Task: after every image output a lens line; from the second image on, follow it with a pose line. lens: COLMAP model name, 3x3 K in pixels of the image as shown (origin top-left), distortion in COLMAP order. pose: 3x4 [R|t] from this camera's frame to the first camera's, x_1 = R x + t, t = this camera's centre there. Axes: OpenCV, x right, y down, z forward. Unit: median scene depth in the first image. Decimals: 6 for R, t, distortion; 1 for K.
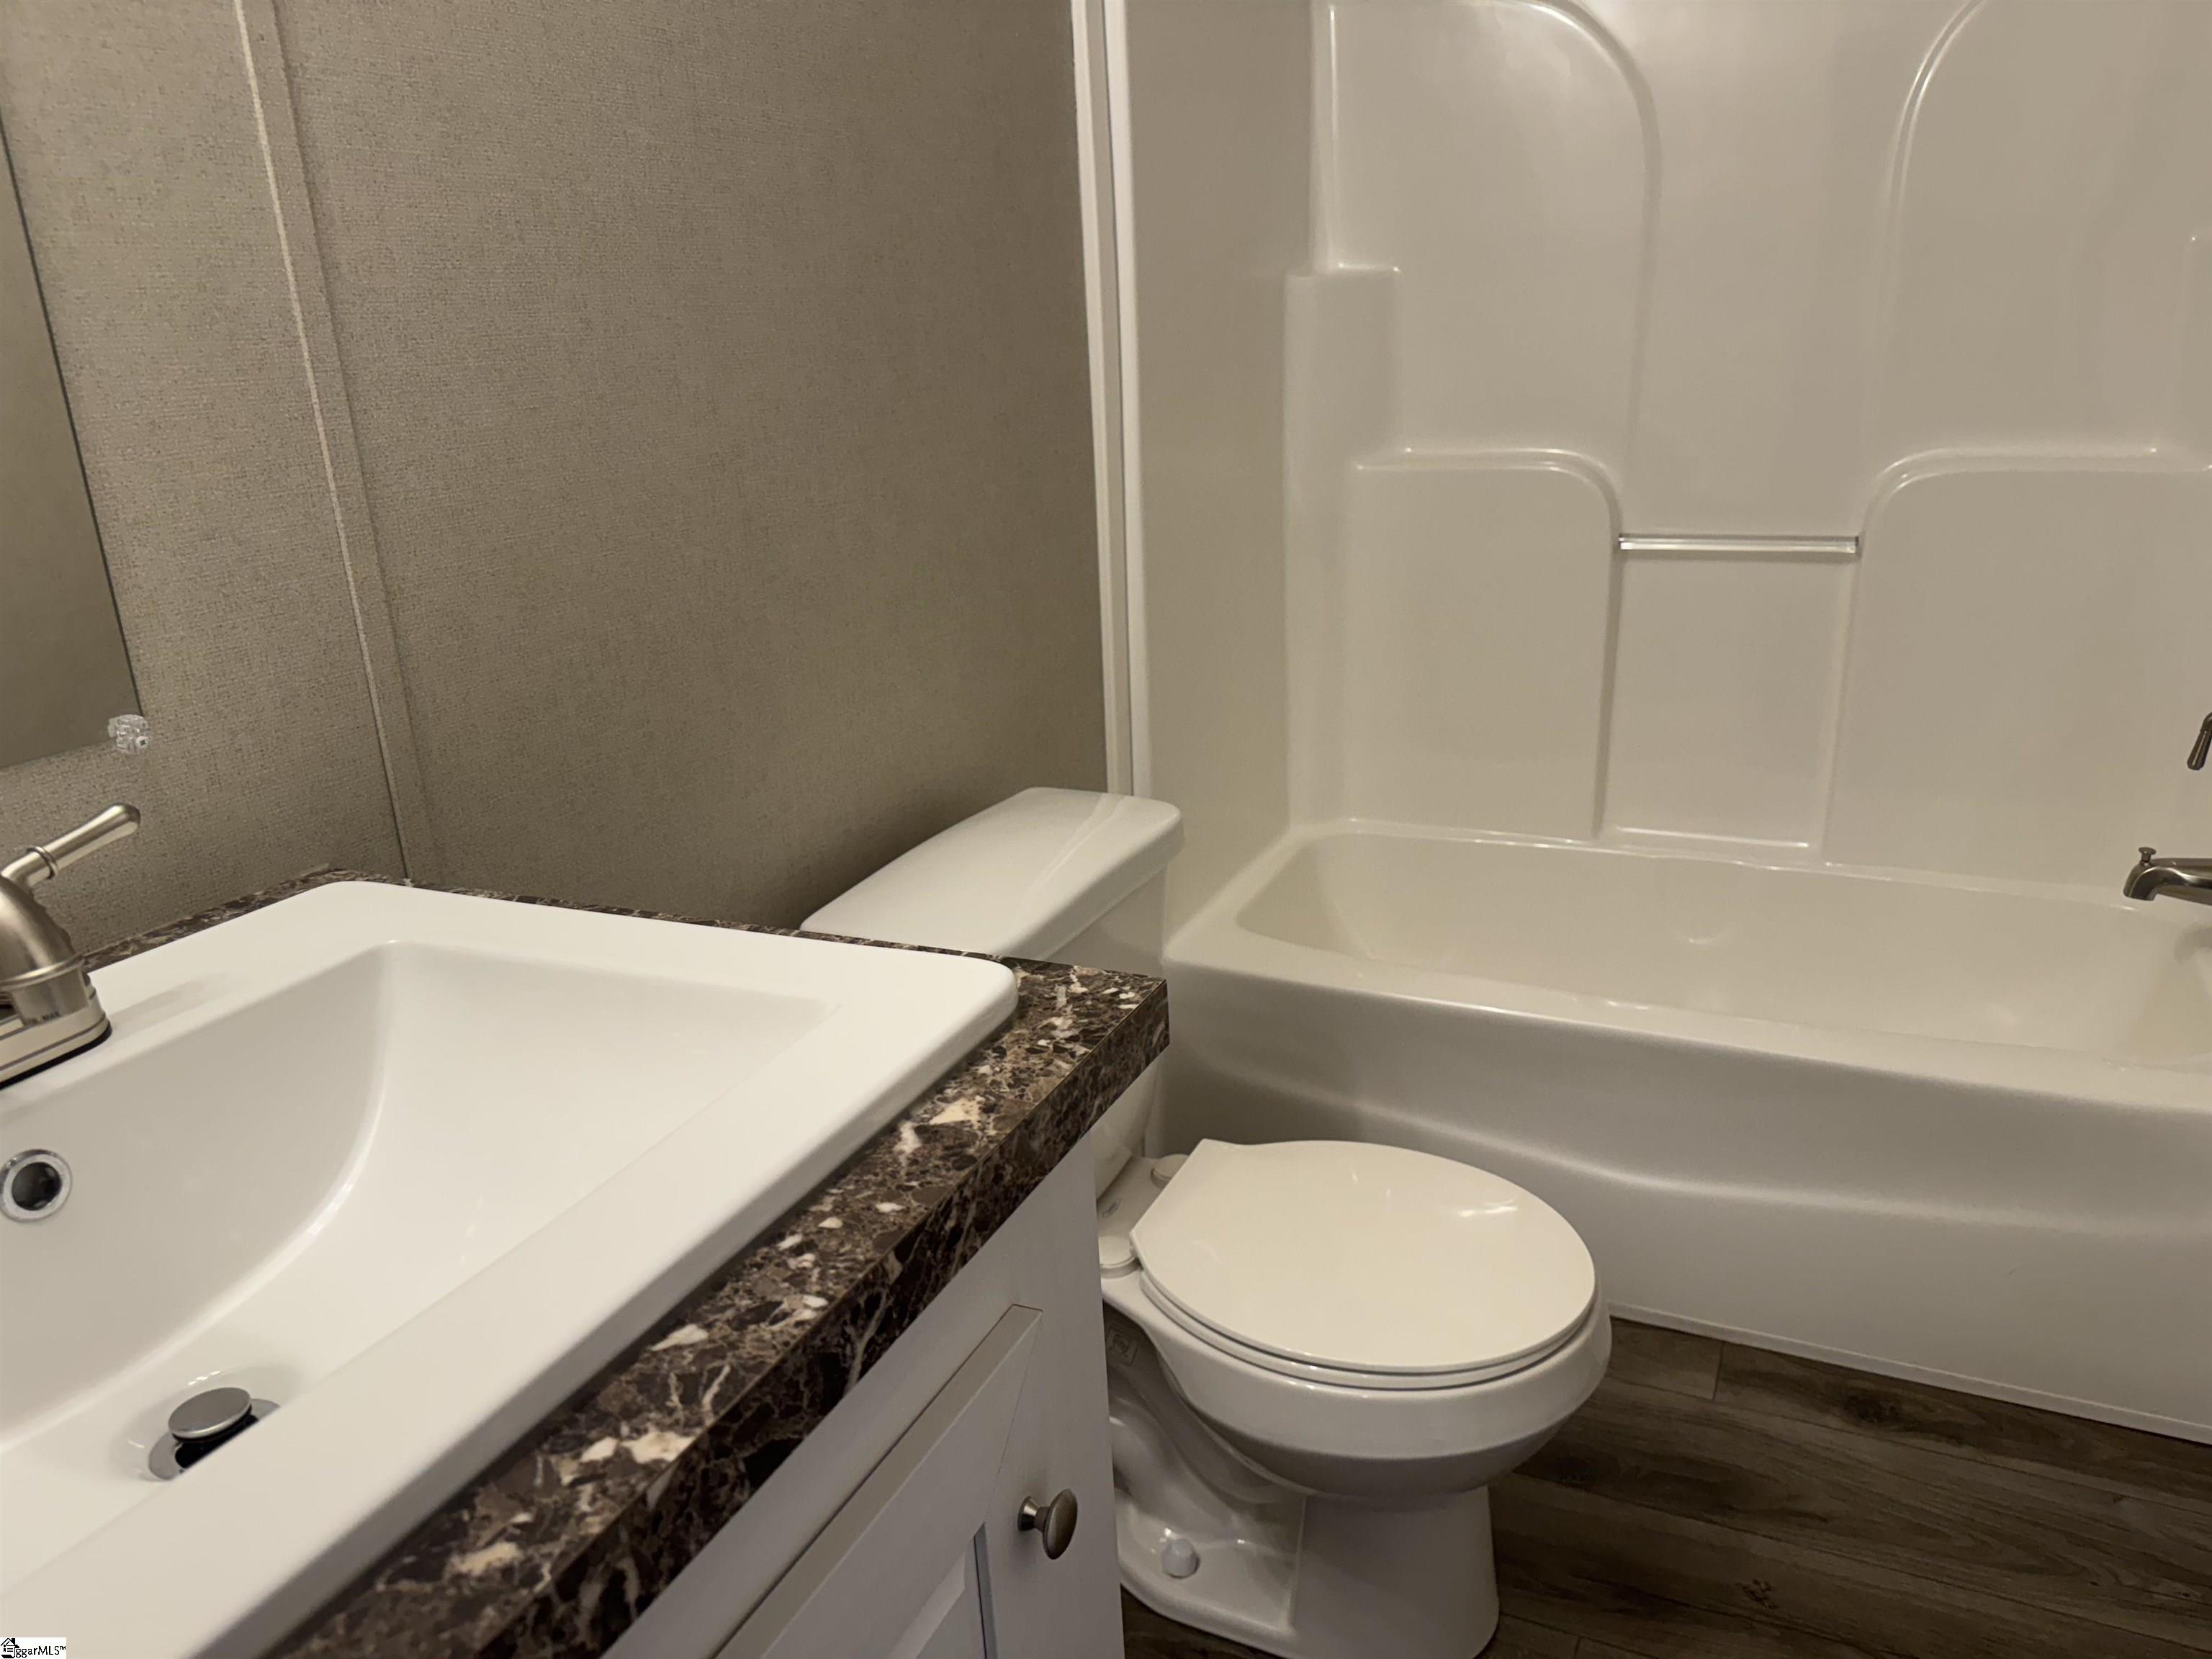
lens RADIAL K [[1564.4, 0, 1096.1], [0, 1564.4, 867.8], [0, 0, 1]] dist [0.012348, -0.000221]
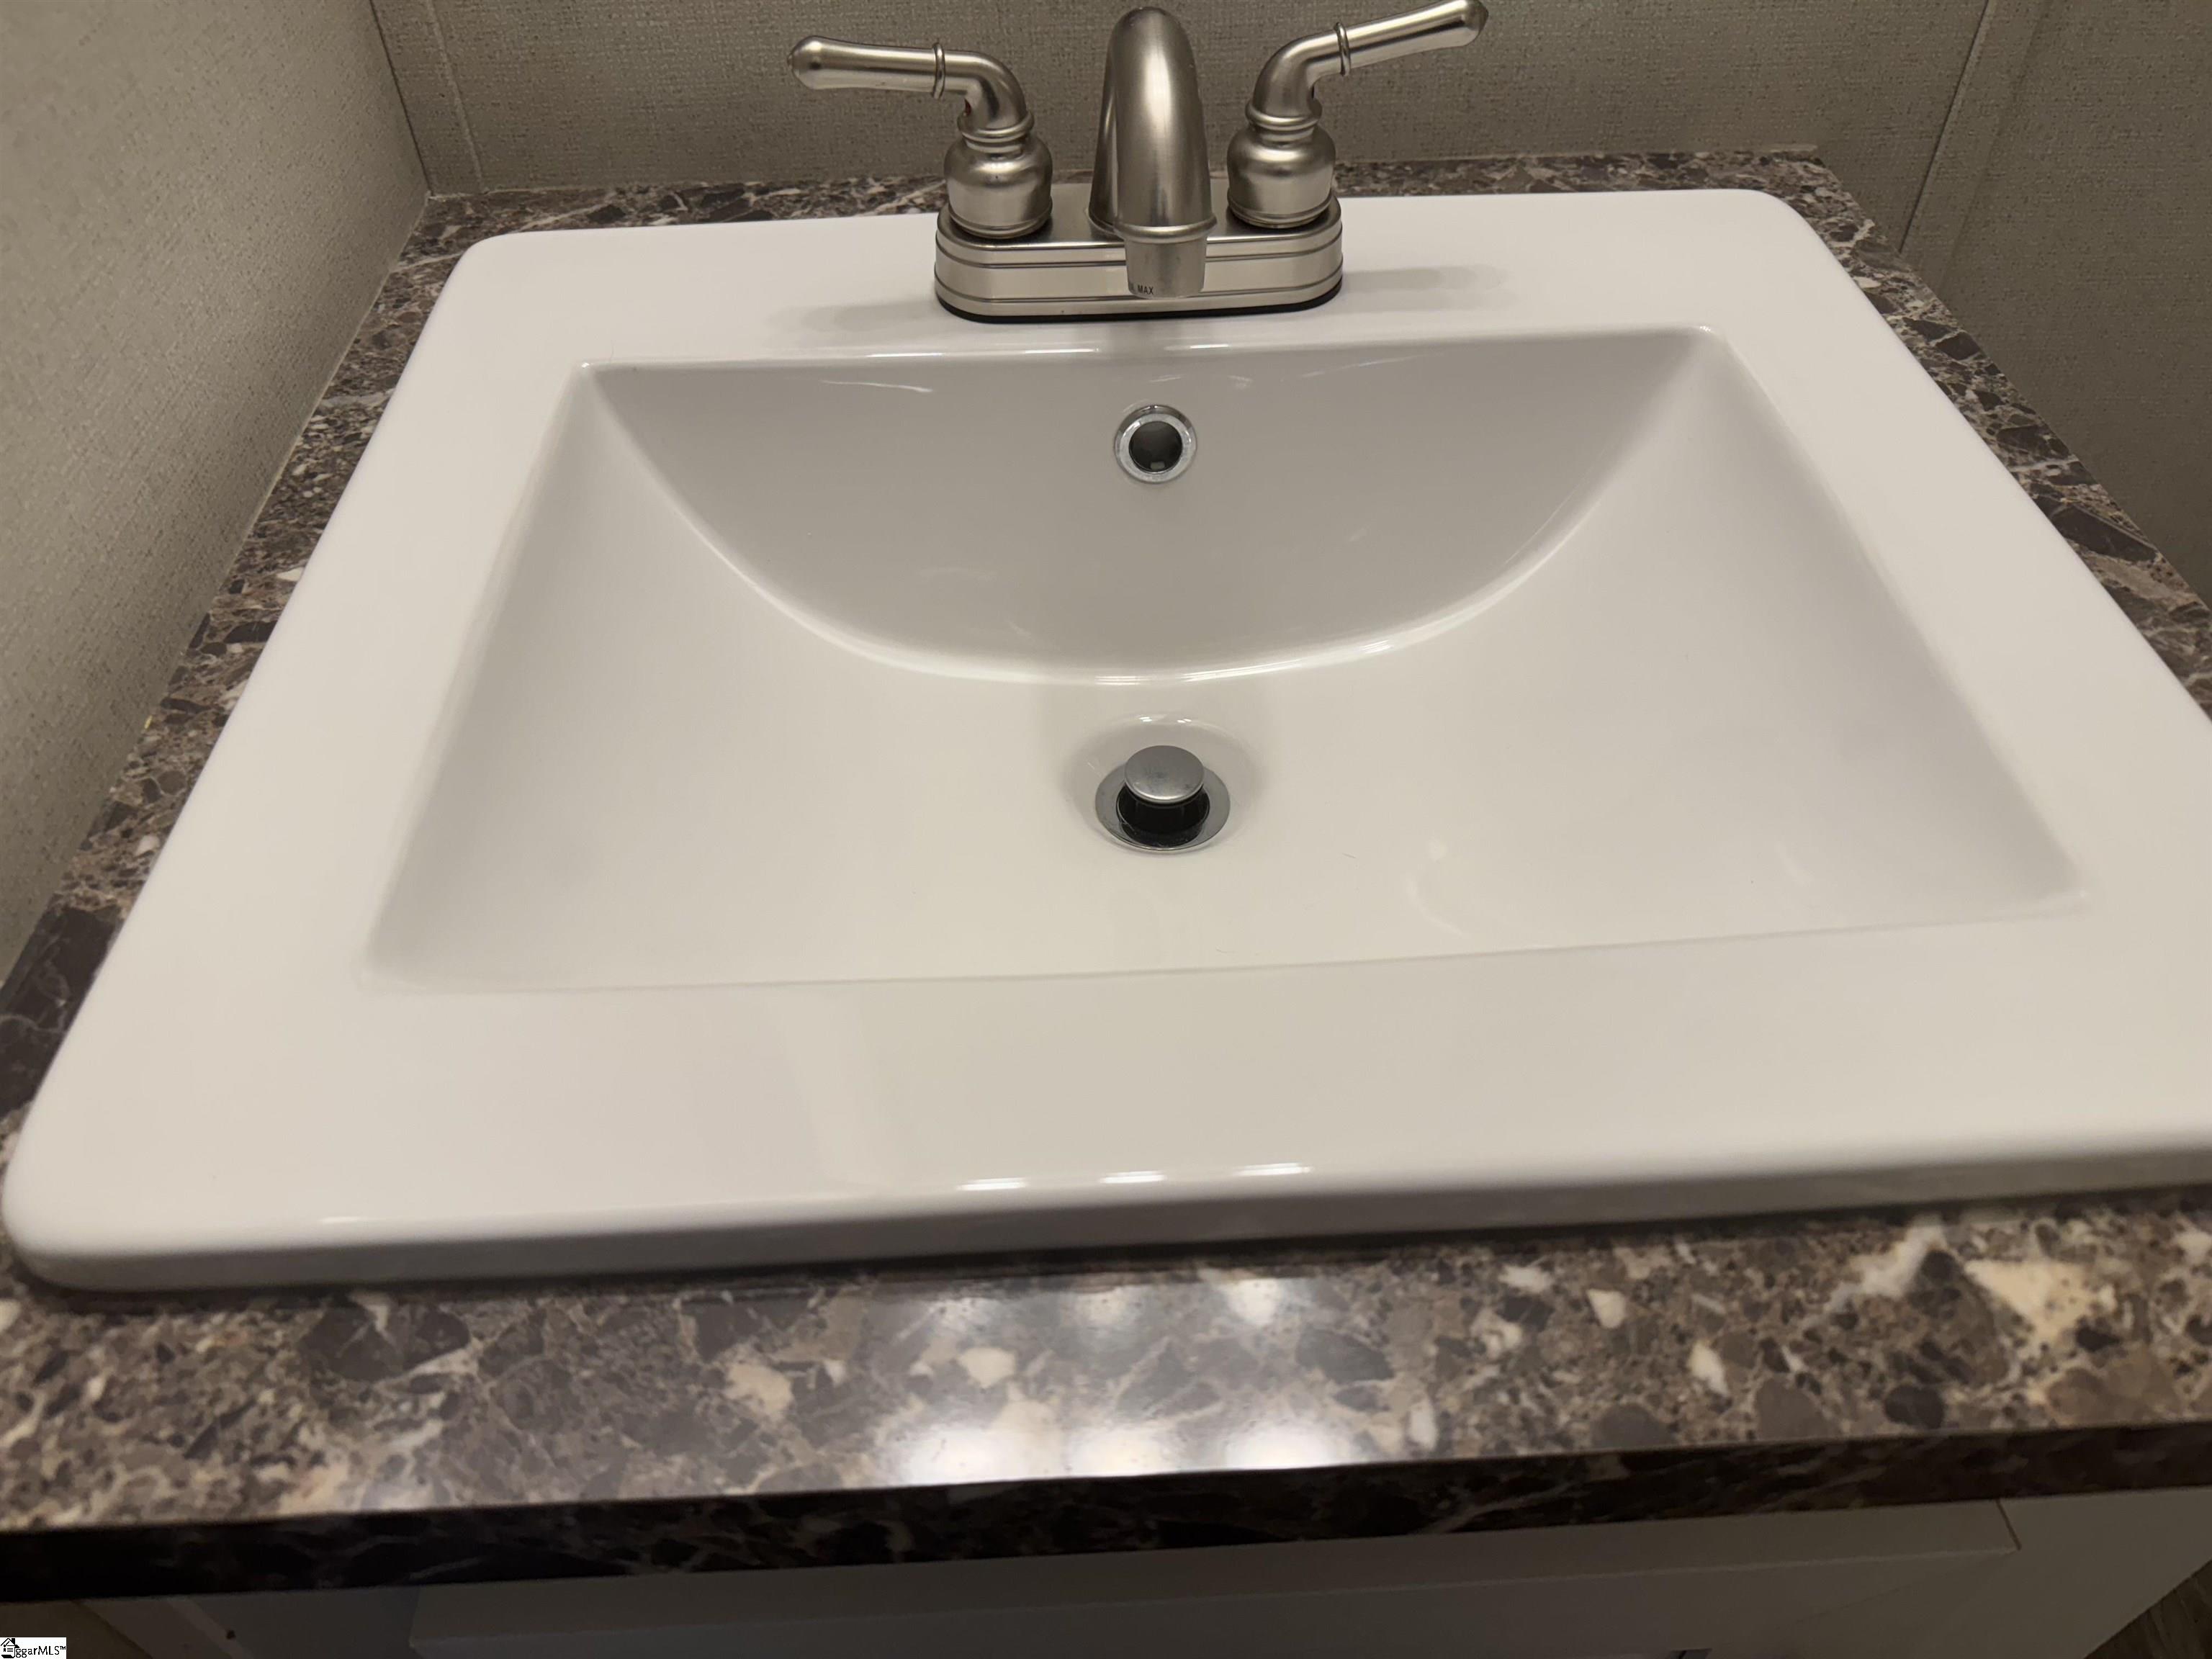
lens RADIAL K [[1605.5, 0, 1108.3], [0, 1605.5, 845.9], [0, 0, 1]] dist [-0.035984, 0.036617]
pose [[0.476678, 0.661623, -0.578821, -0.032146], [-0.306159, 0.742165, 0.596202, -0.171903], [0.824042, -0.106985, 0.556336, 0.533250]]
